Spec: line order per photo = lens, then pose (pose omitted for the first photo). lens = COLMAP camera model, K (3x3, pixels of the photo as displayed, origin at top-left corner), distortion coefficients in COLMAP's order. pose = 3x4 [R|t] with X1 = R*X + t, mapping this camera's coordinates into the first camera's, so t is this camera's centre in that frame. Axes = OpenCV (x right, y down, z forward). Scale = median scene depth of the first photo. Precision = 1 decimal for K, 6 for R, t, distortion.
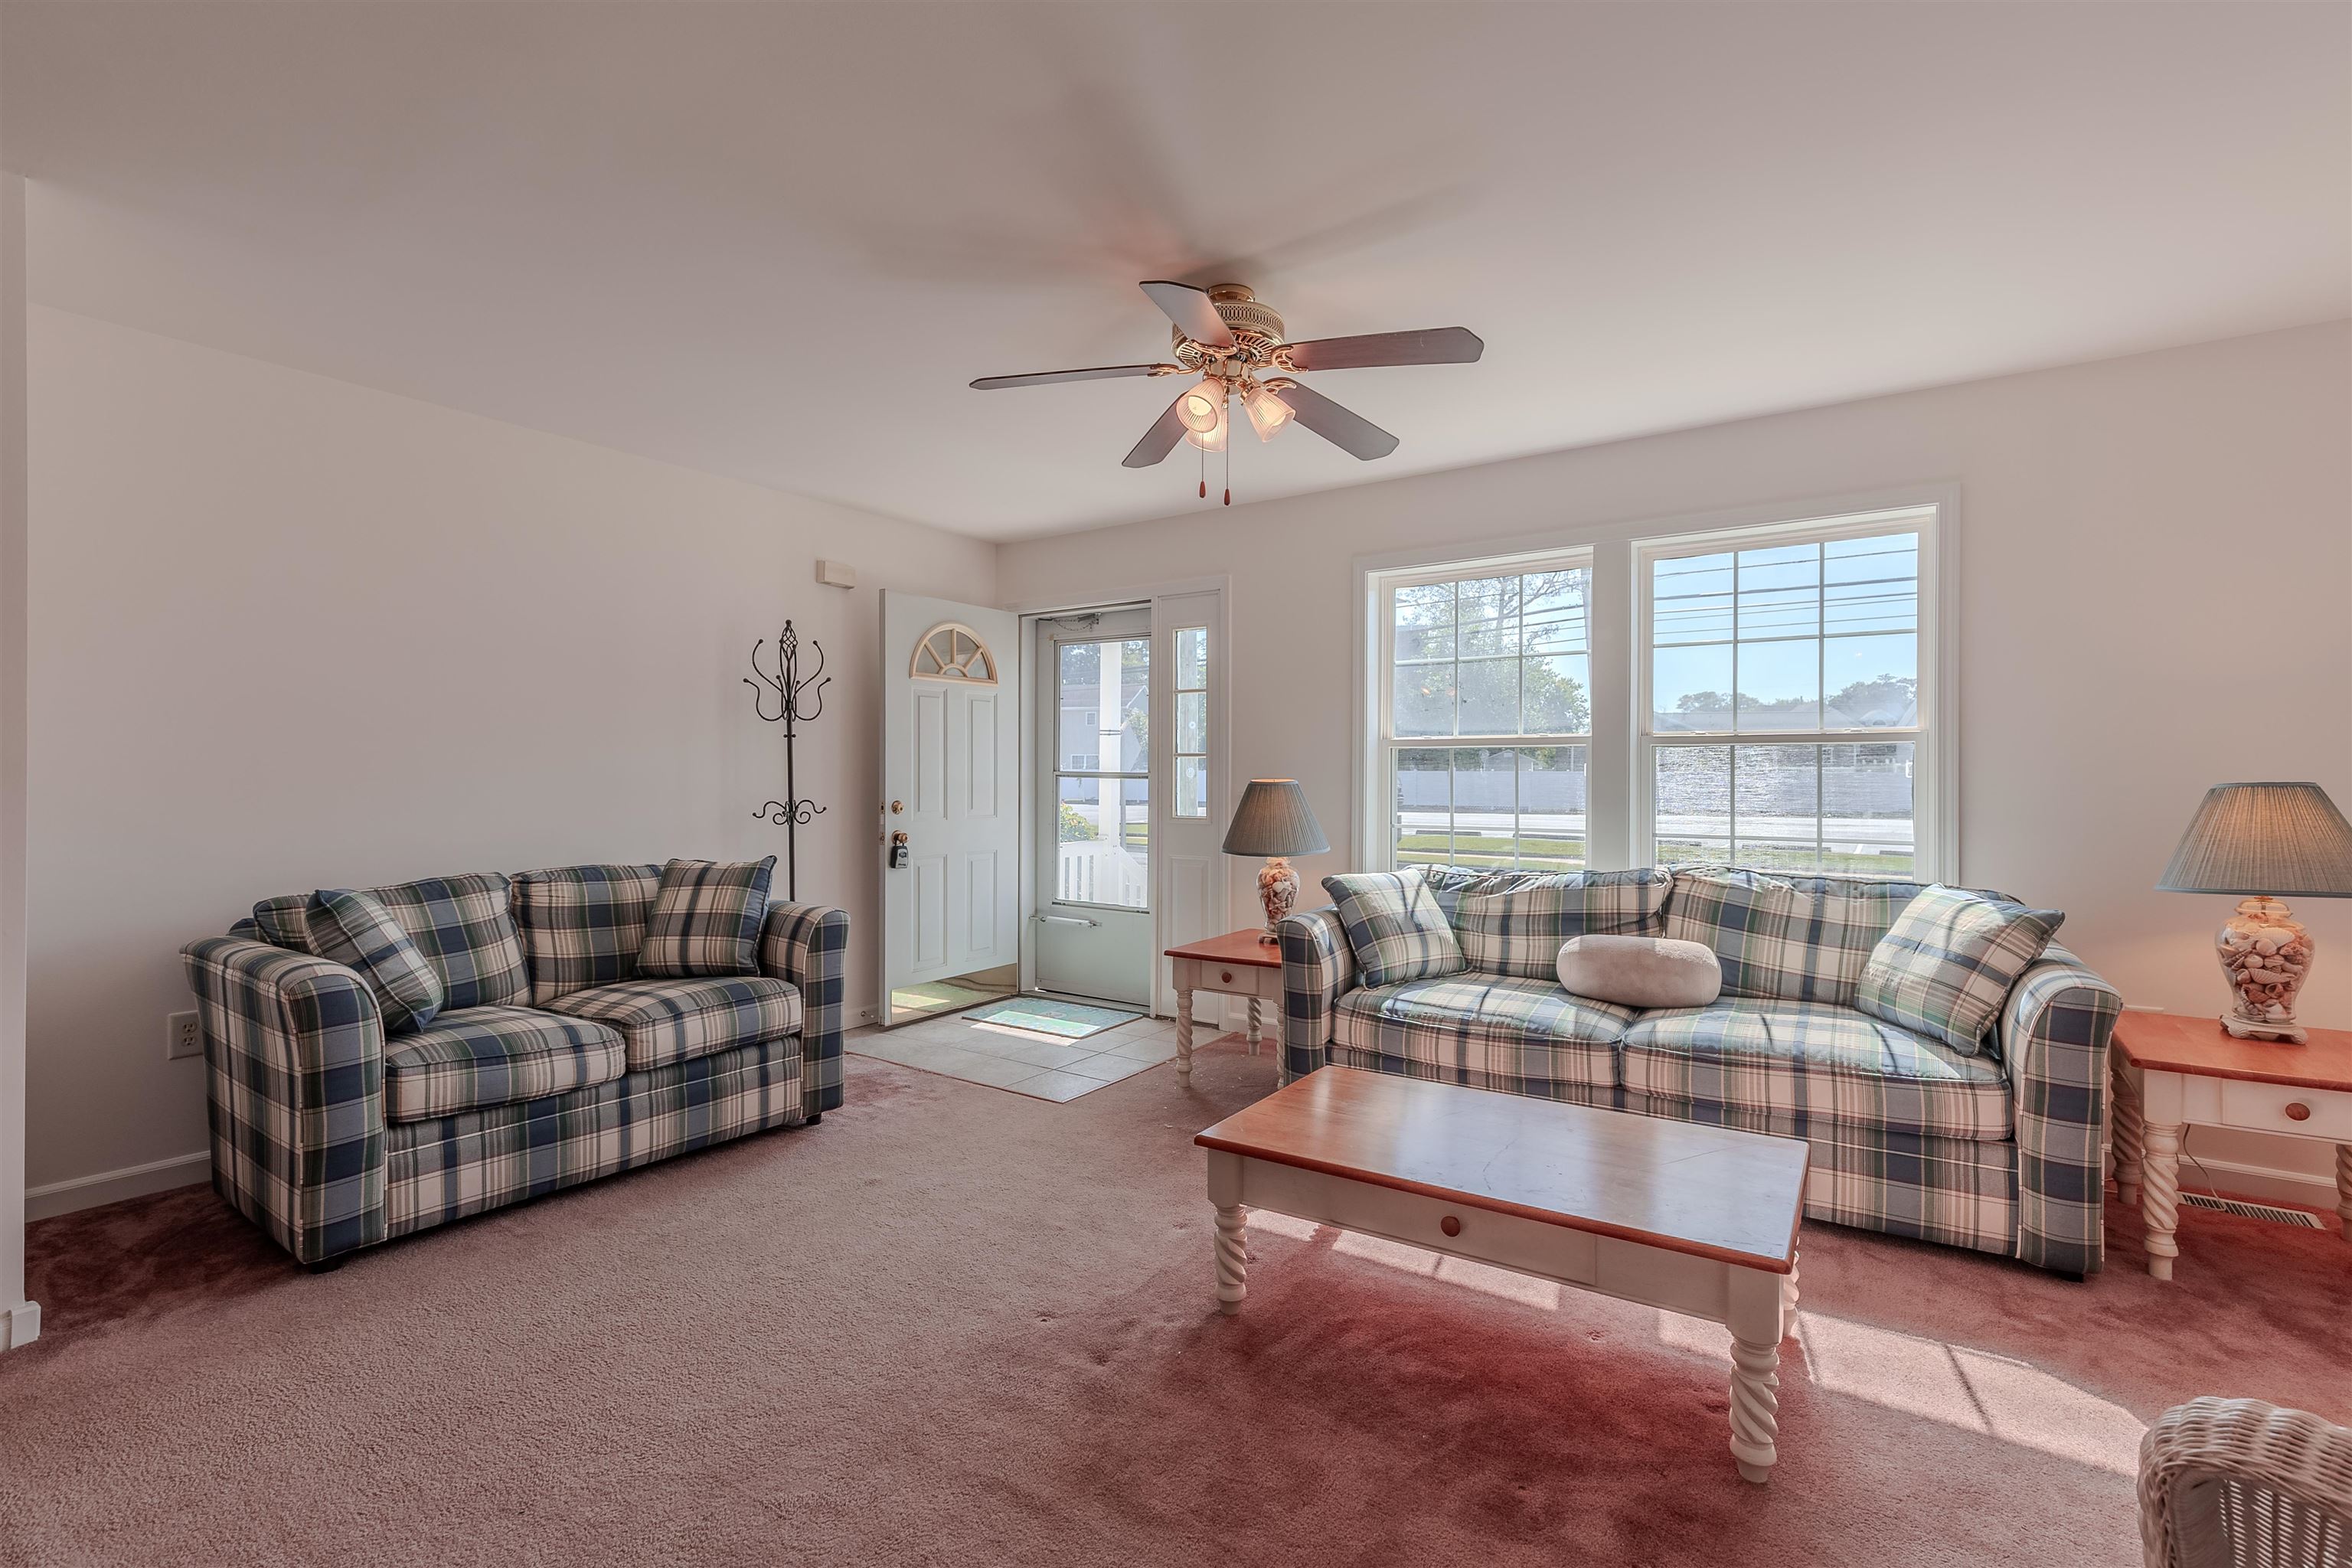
lens RADIAL K [[1055.9, 0, 1190.2], [0, 1055.9, 776.1], [0, 0, 1]] dist [0.005178, 0.000084]
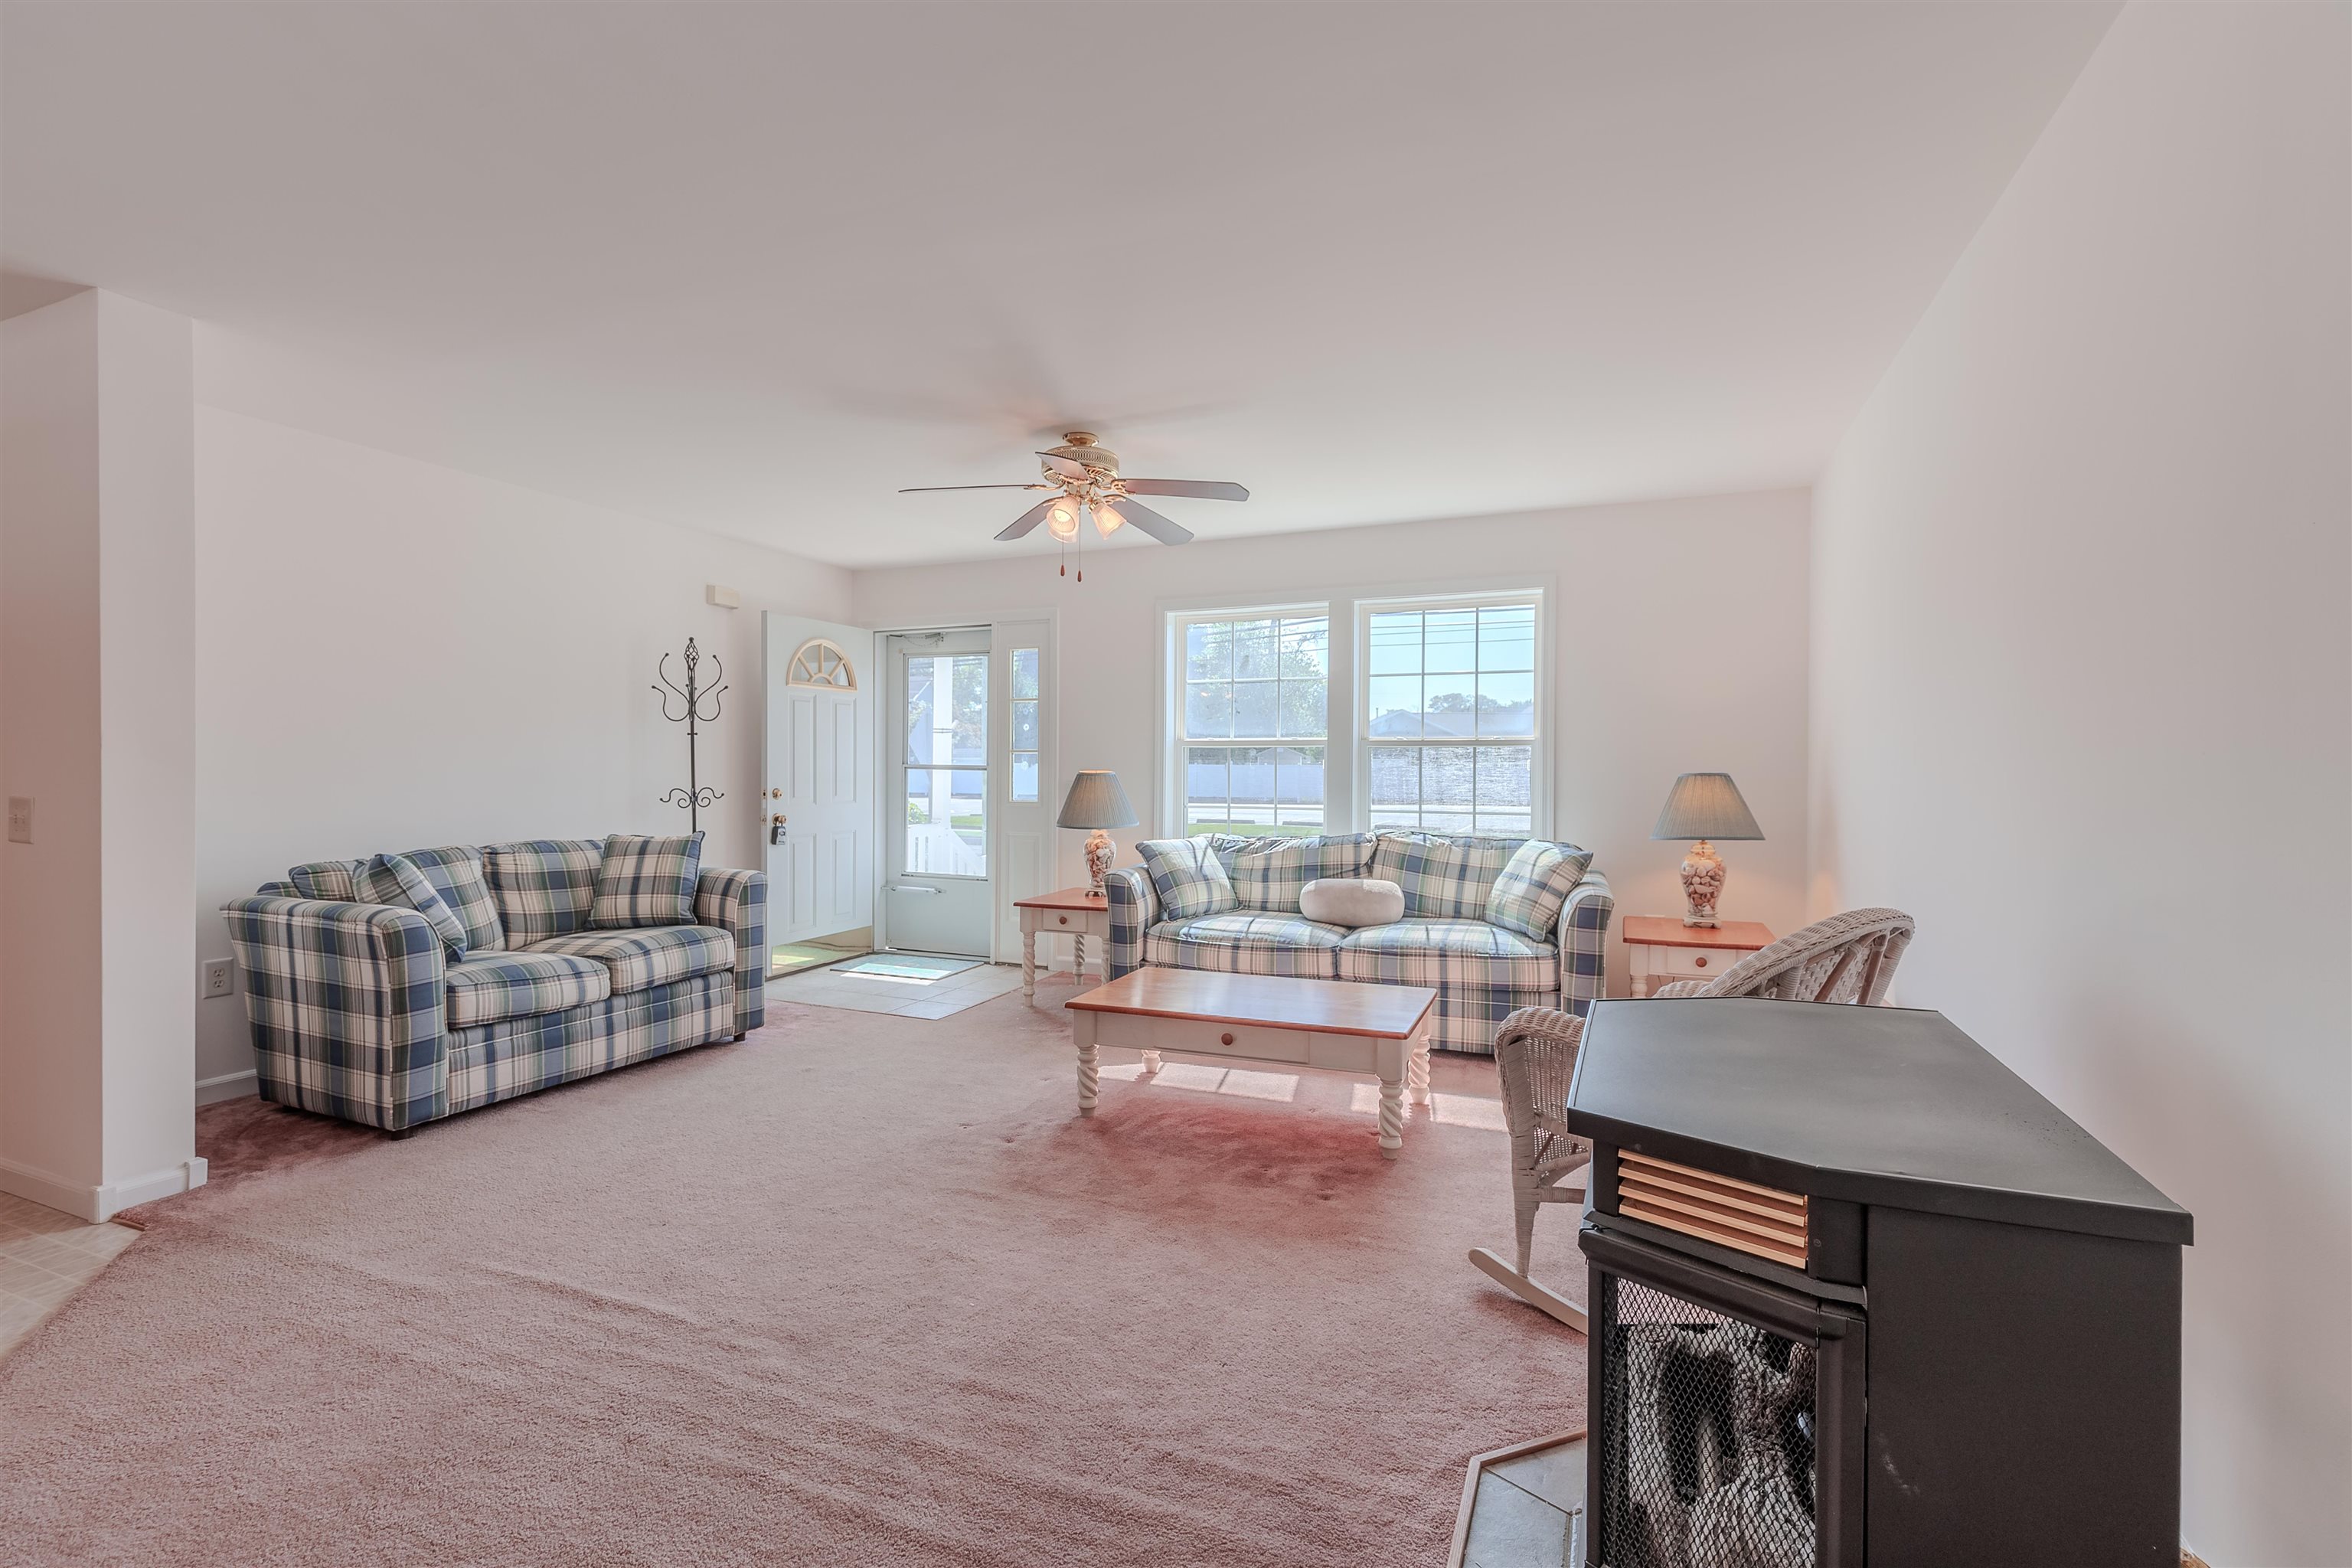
lens RADIAL K [[1055.9, 0, 1190.8], [0, 1055.9, 772.8], [0, 0, 1]] dist [0.005178, 0.000084]
pose [[0.978829, 0.001323, 0.204677, -0.098748], [-0.001873, 0.999995, 0.002493, 0.002731], [-0.204673, -0.002823, 0.978826, -0.403398]]
